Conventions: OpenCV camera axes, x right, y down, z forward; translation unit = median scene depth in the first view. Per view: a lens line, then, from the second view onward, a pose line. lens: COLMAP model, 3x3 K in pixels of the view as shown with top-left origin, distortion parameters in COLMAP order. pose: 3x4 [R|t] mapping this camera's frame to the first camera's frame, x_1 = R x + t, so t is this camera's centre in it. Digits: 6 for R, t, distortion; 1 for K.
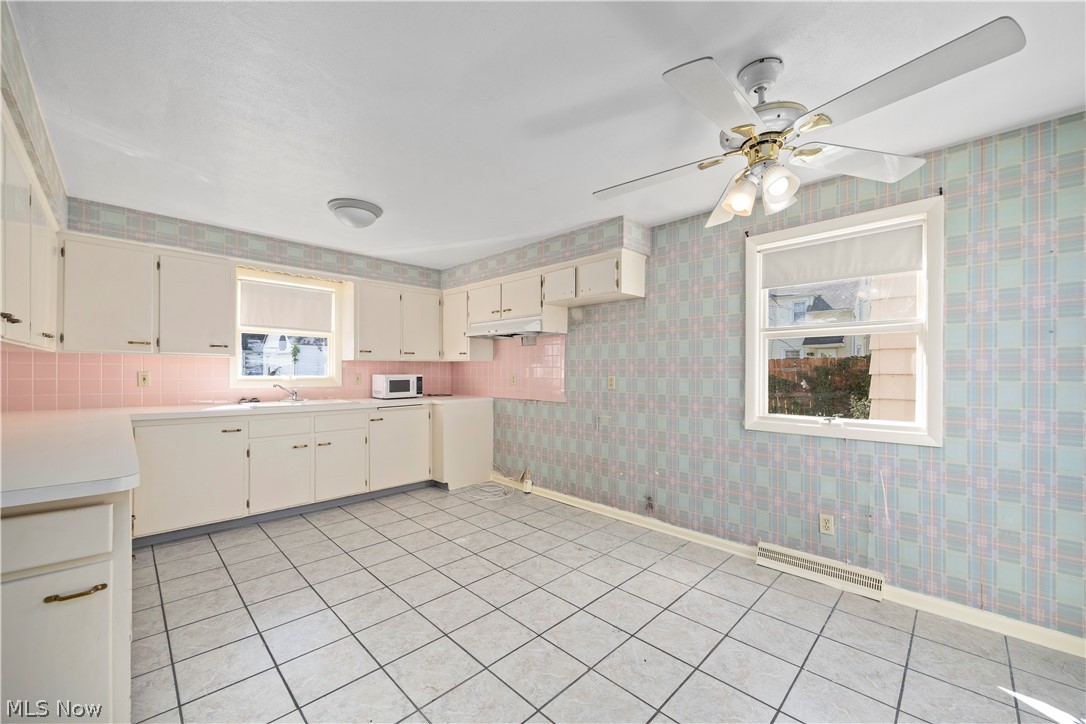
lens RADIAL K [[423.6, 0, 541.1], [0, 423.6, 373.4], [0, 0, 1]] dist [-0.000456, -0.000150]
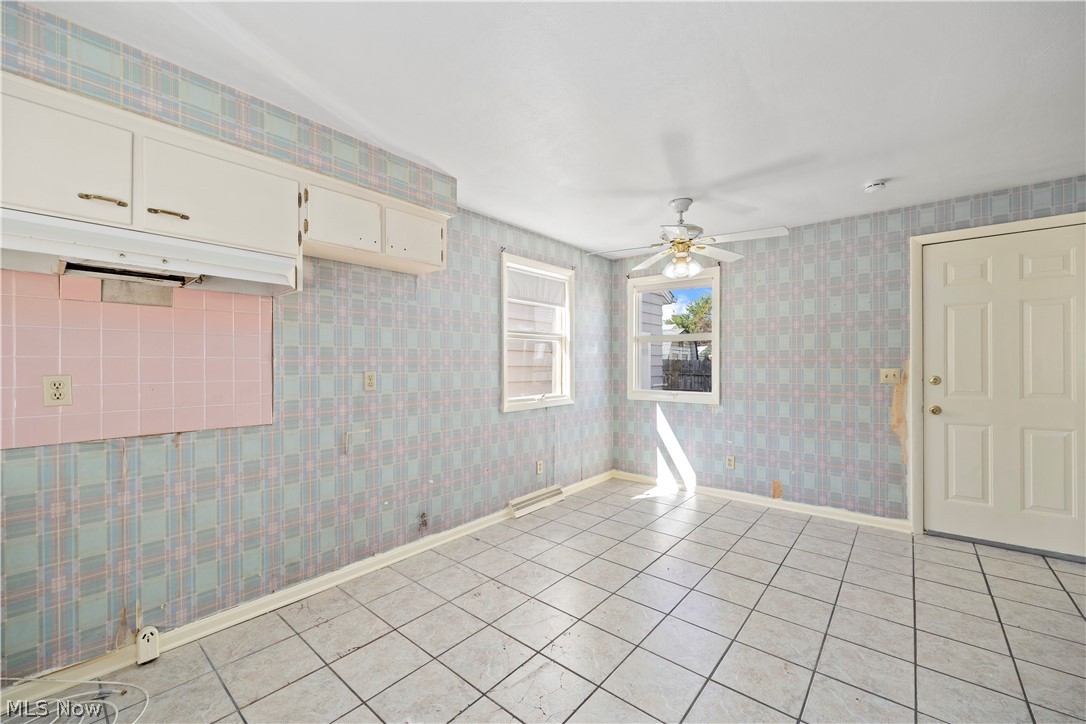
lens RADIAL K [[434.1, 0, 546.2], [0, 434.1, 364.3], [0, 0, 1]] dist [-0.000594, 0.000025]
pose [[-0.087123, -0.004393, 0.996188, -0.633339], [0.010021, 0.999936, 0.005285, -0.008062], [-0.996147, 0.010443, -0.087073, 0.837500]]
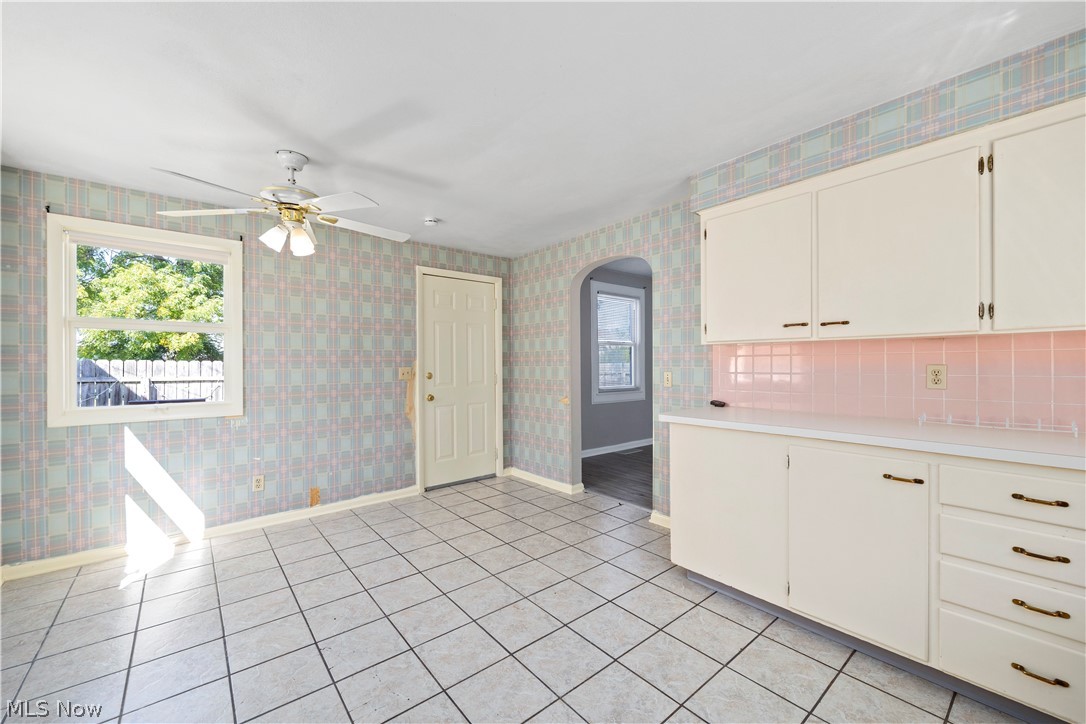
lens RADIAL K [[432.3, 0, 545.0], [0, 432.3, 366.6], [0, 0, 1]] dist [0.001041, 0.000063]
pose [[-0.995728, 0.000105, 0.092340, -0.229592], [0.001626, 0.999864, 0.016399, -0.007105], [-0.092325, 0.016479, -0.995593, 1.146694]]
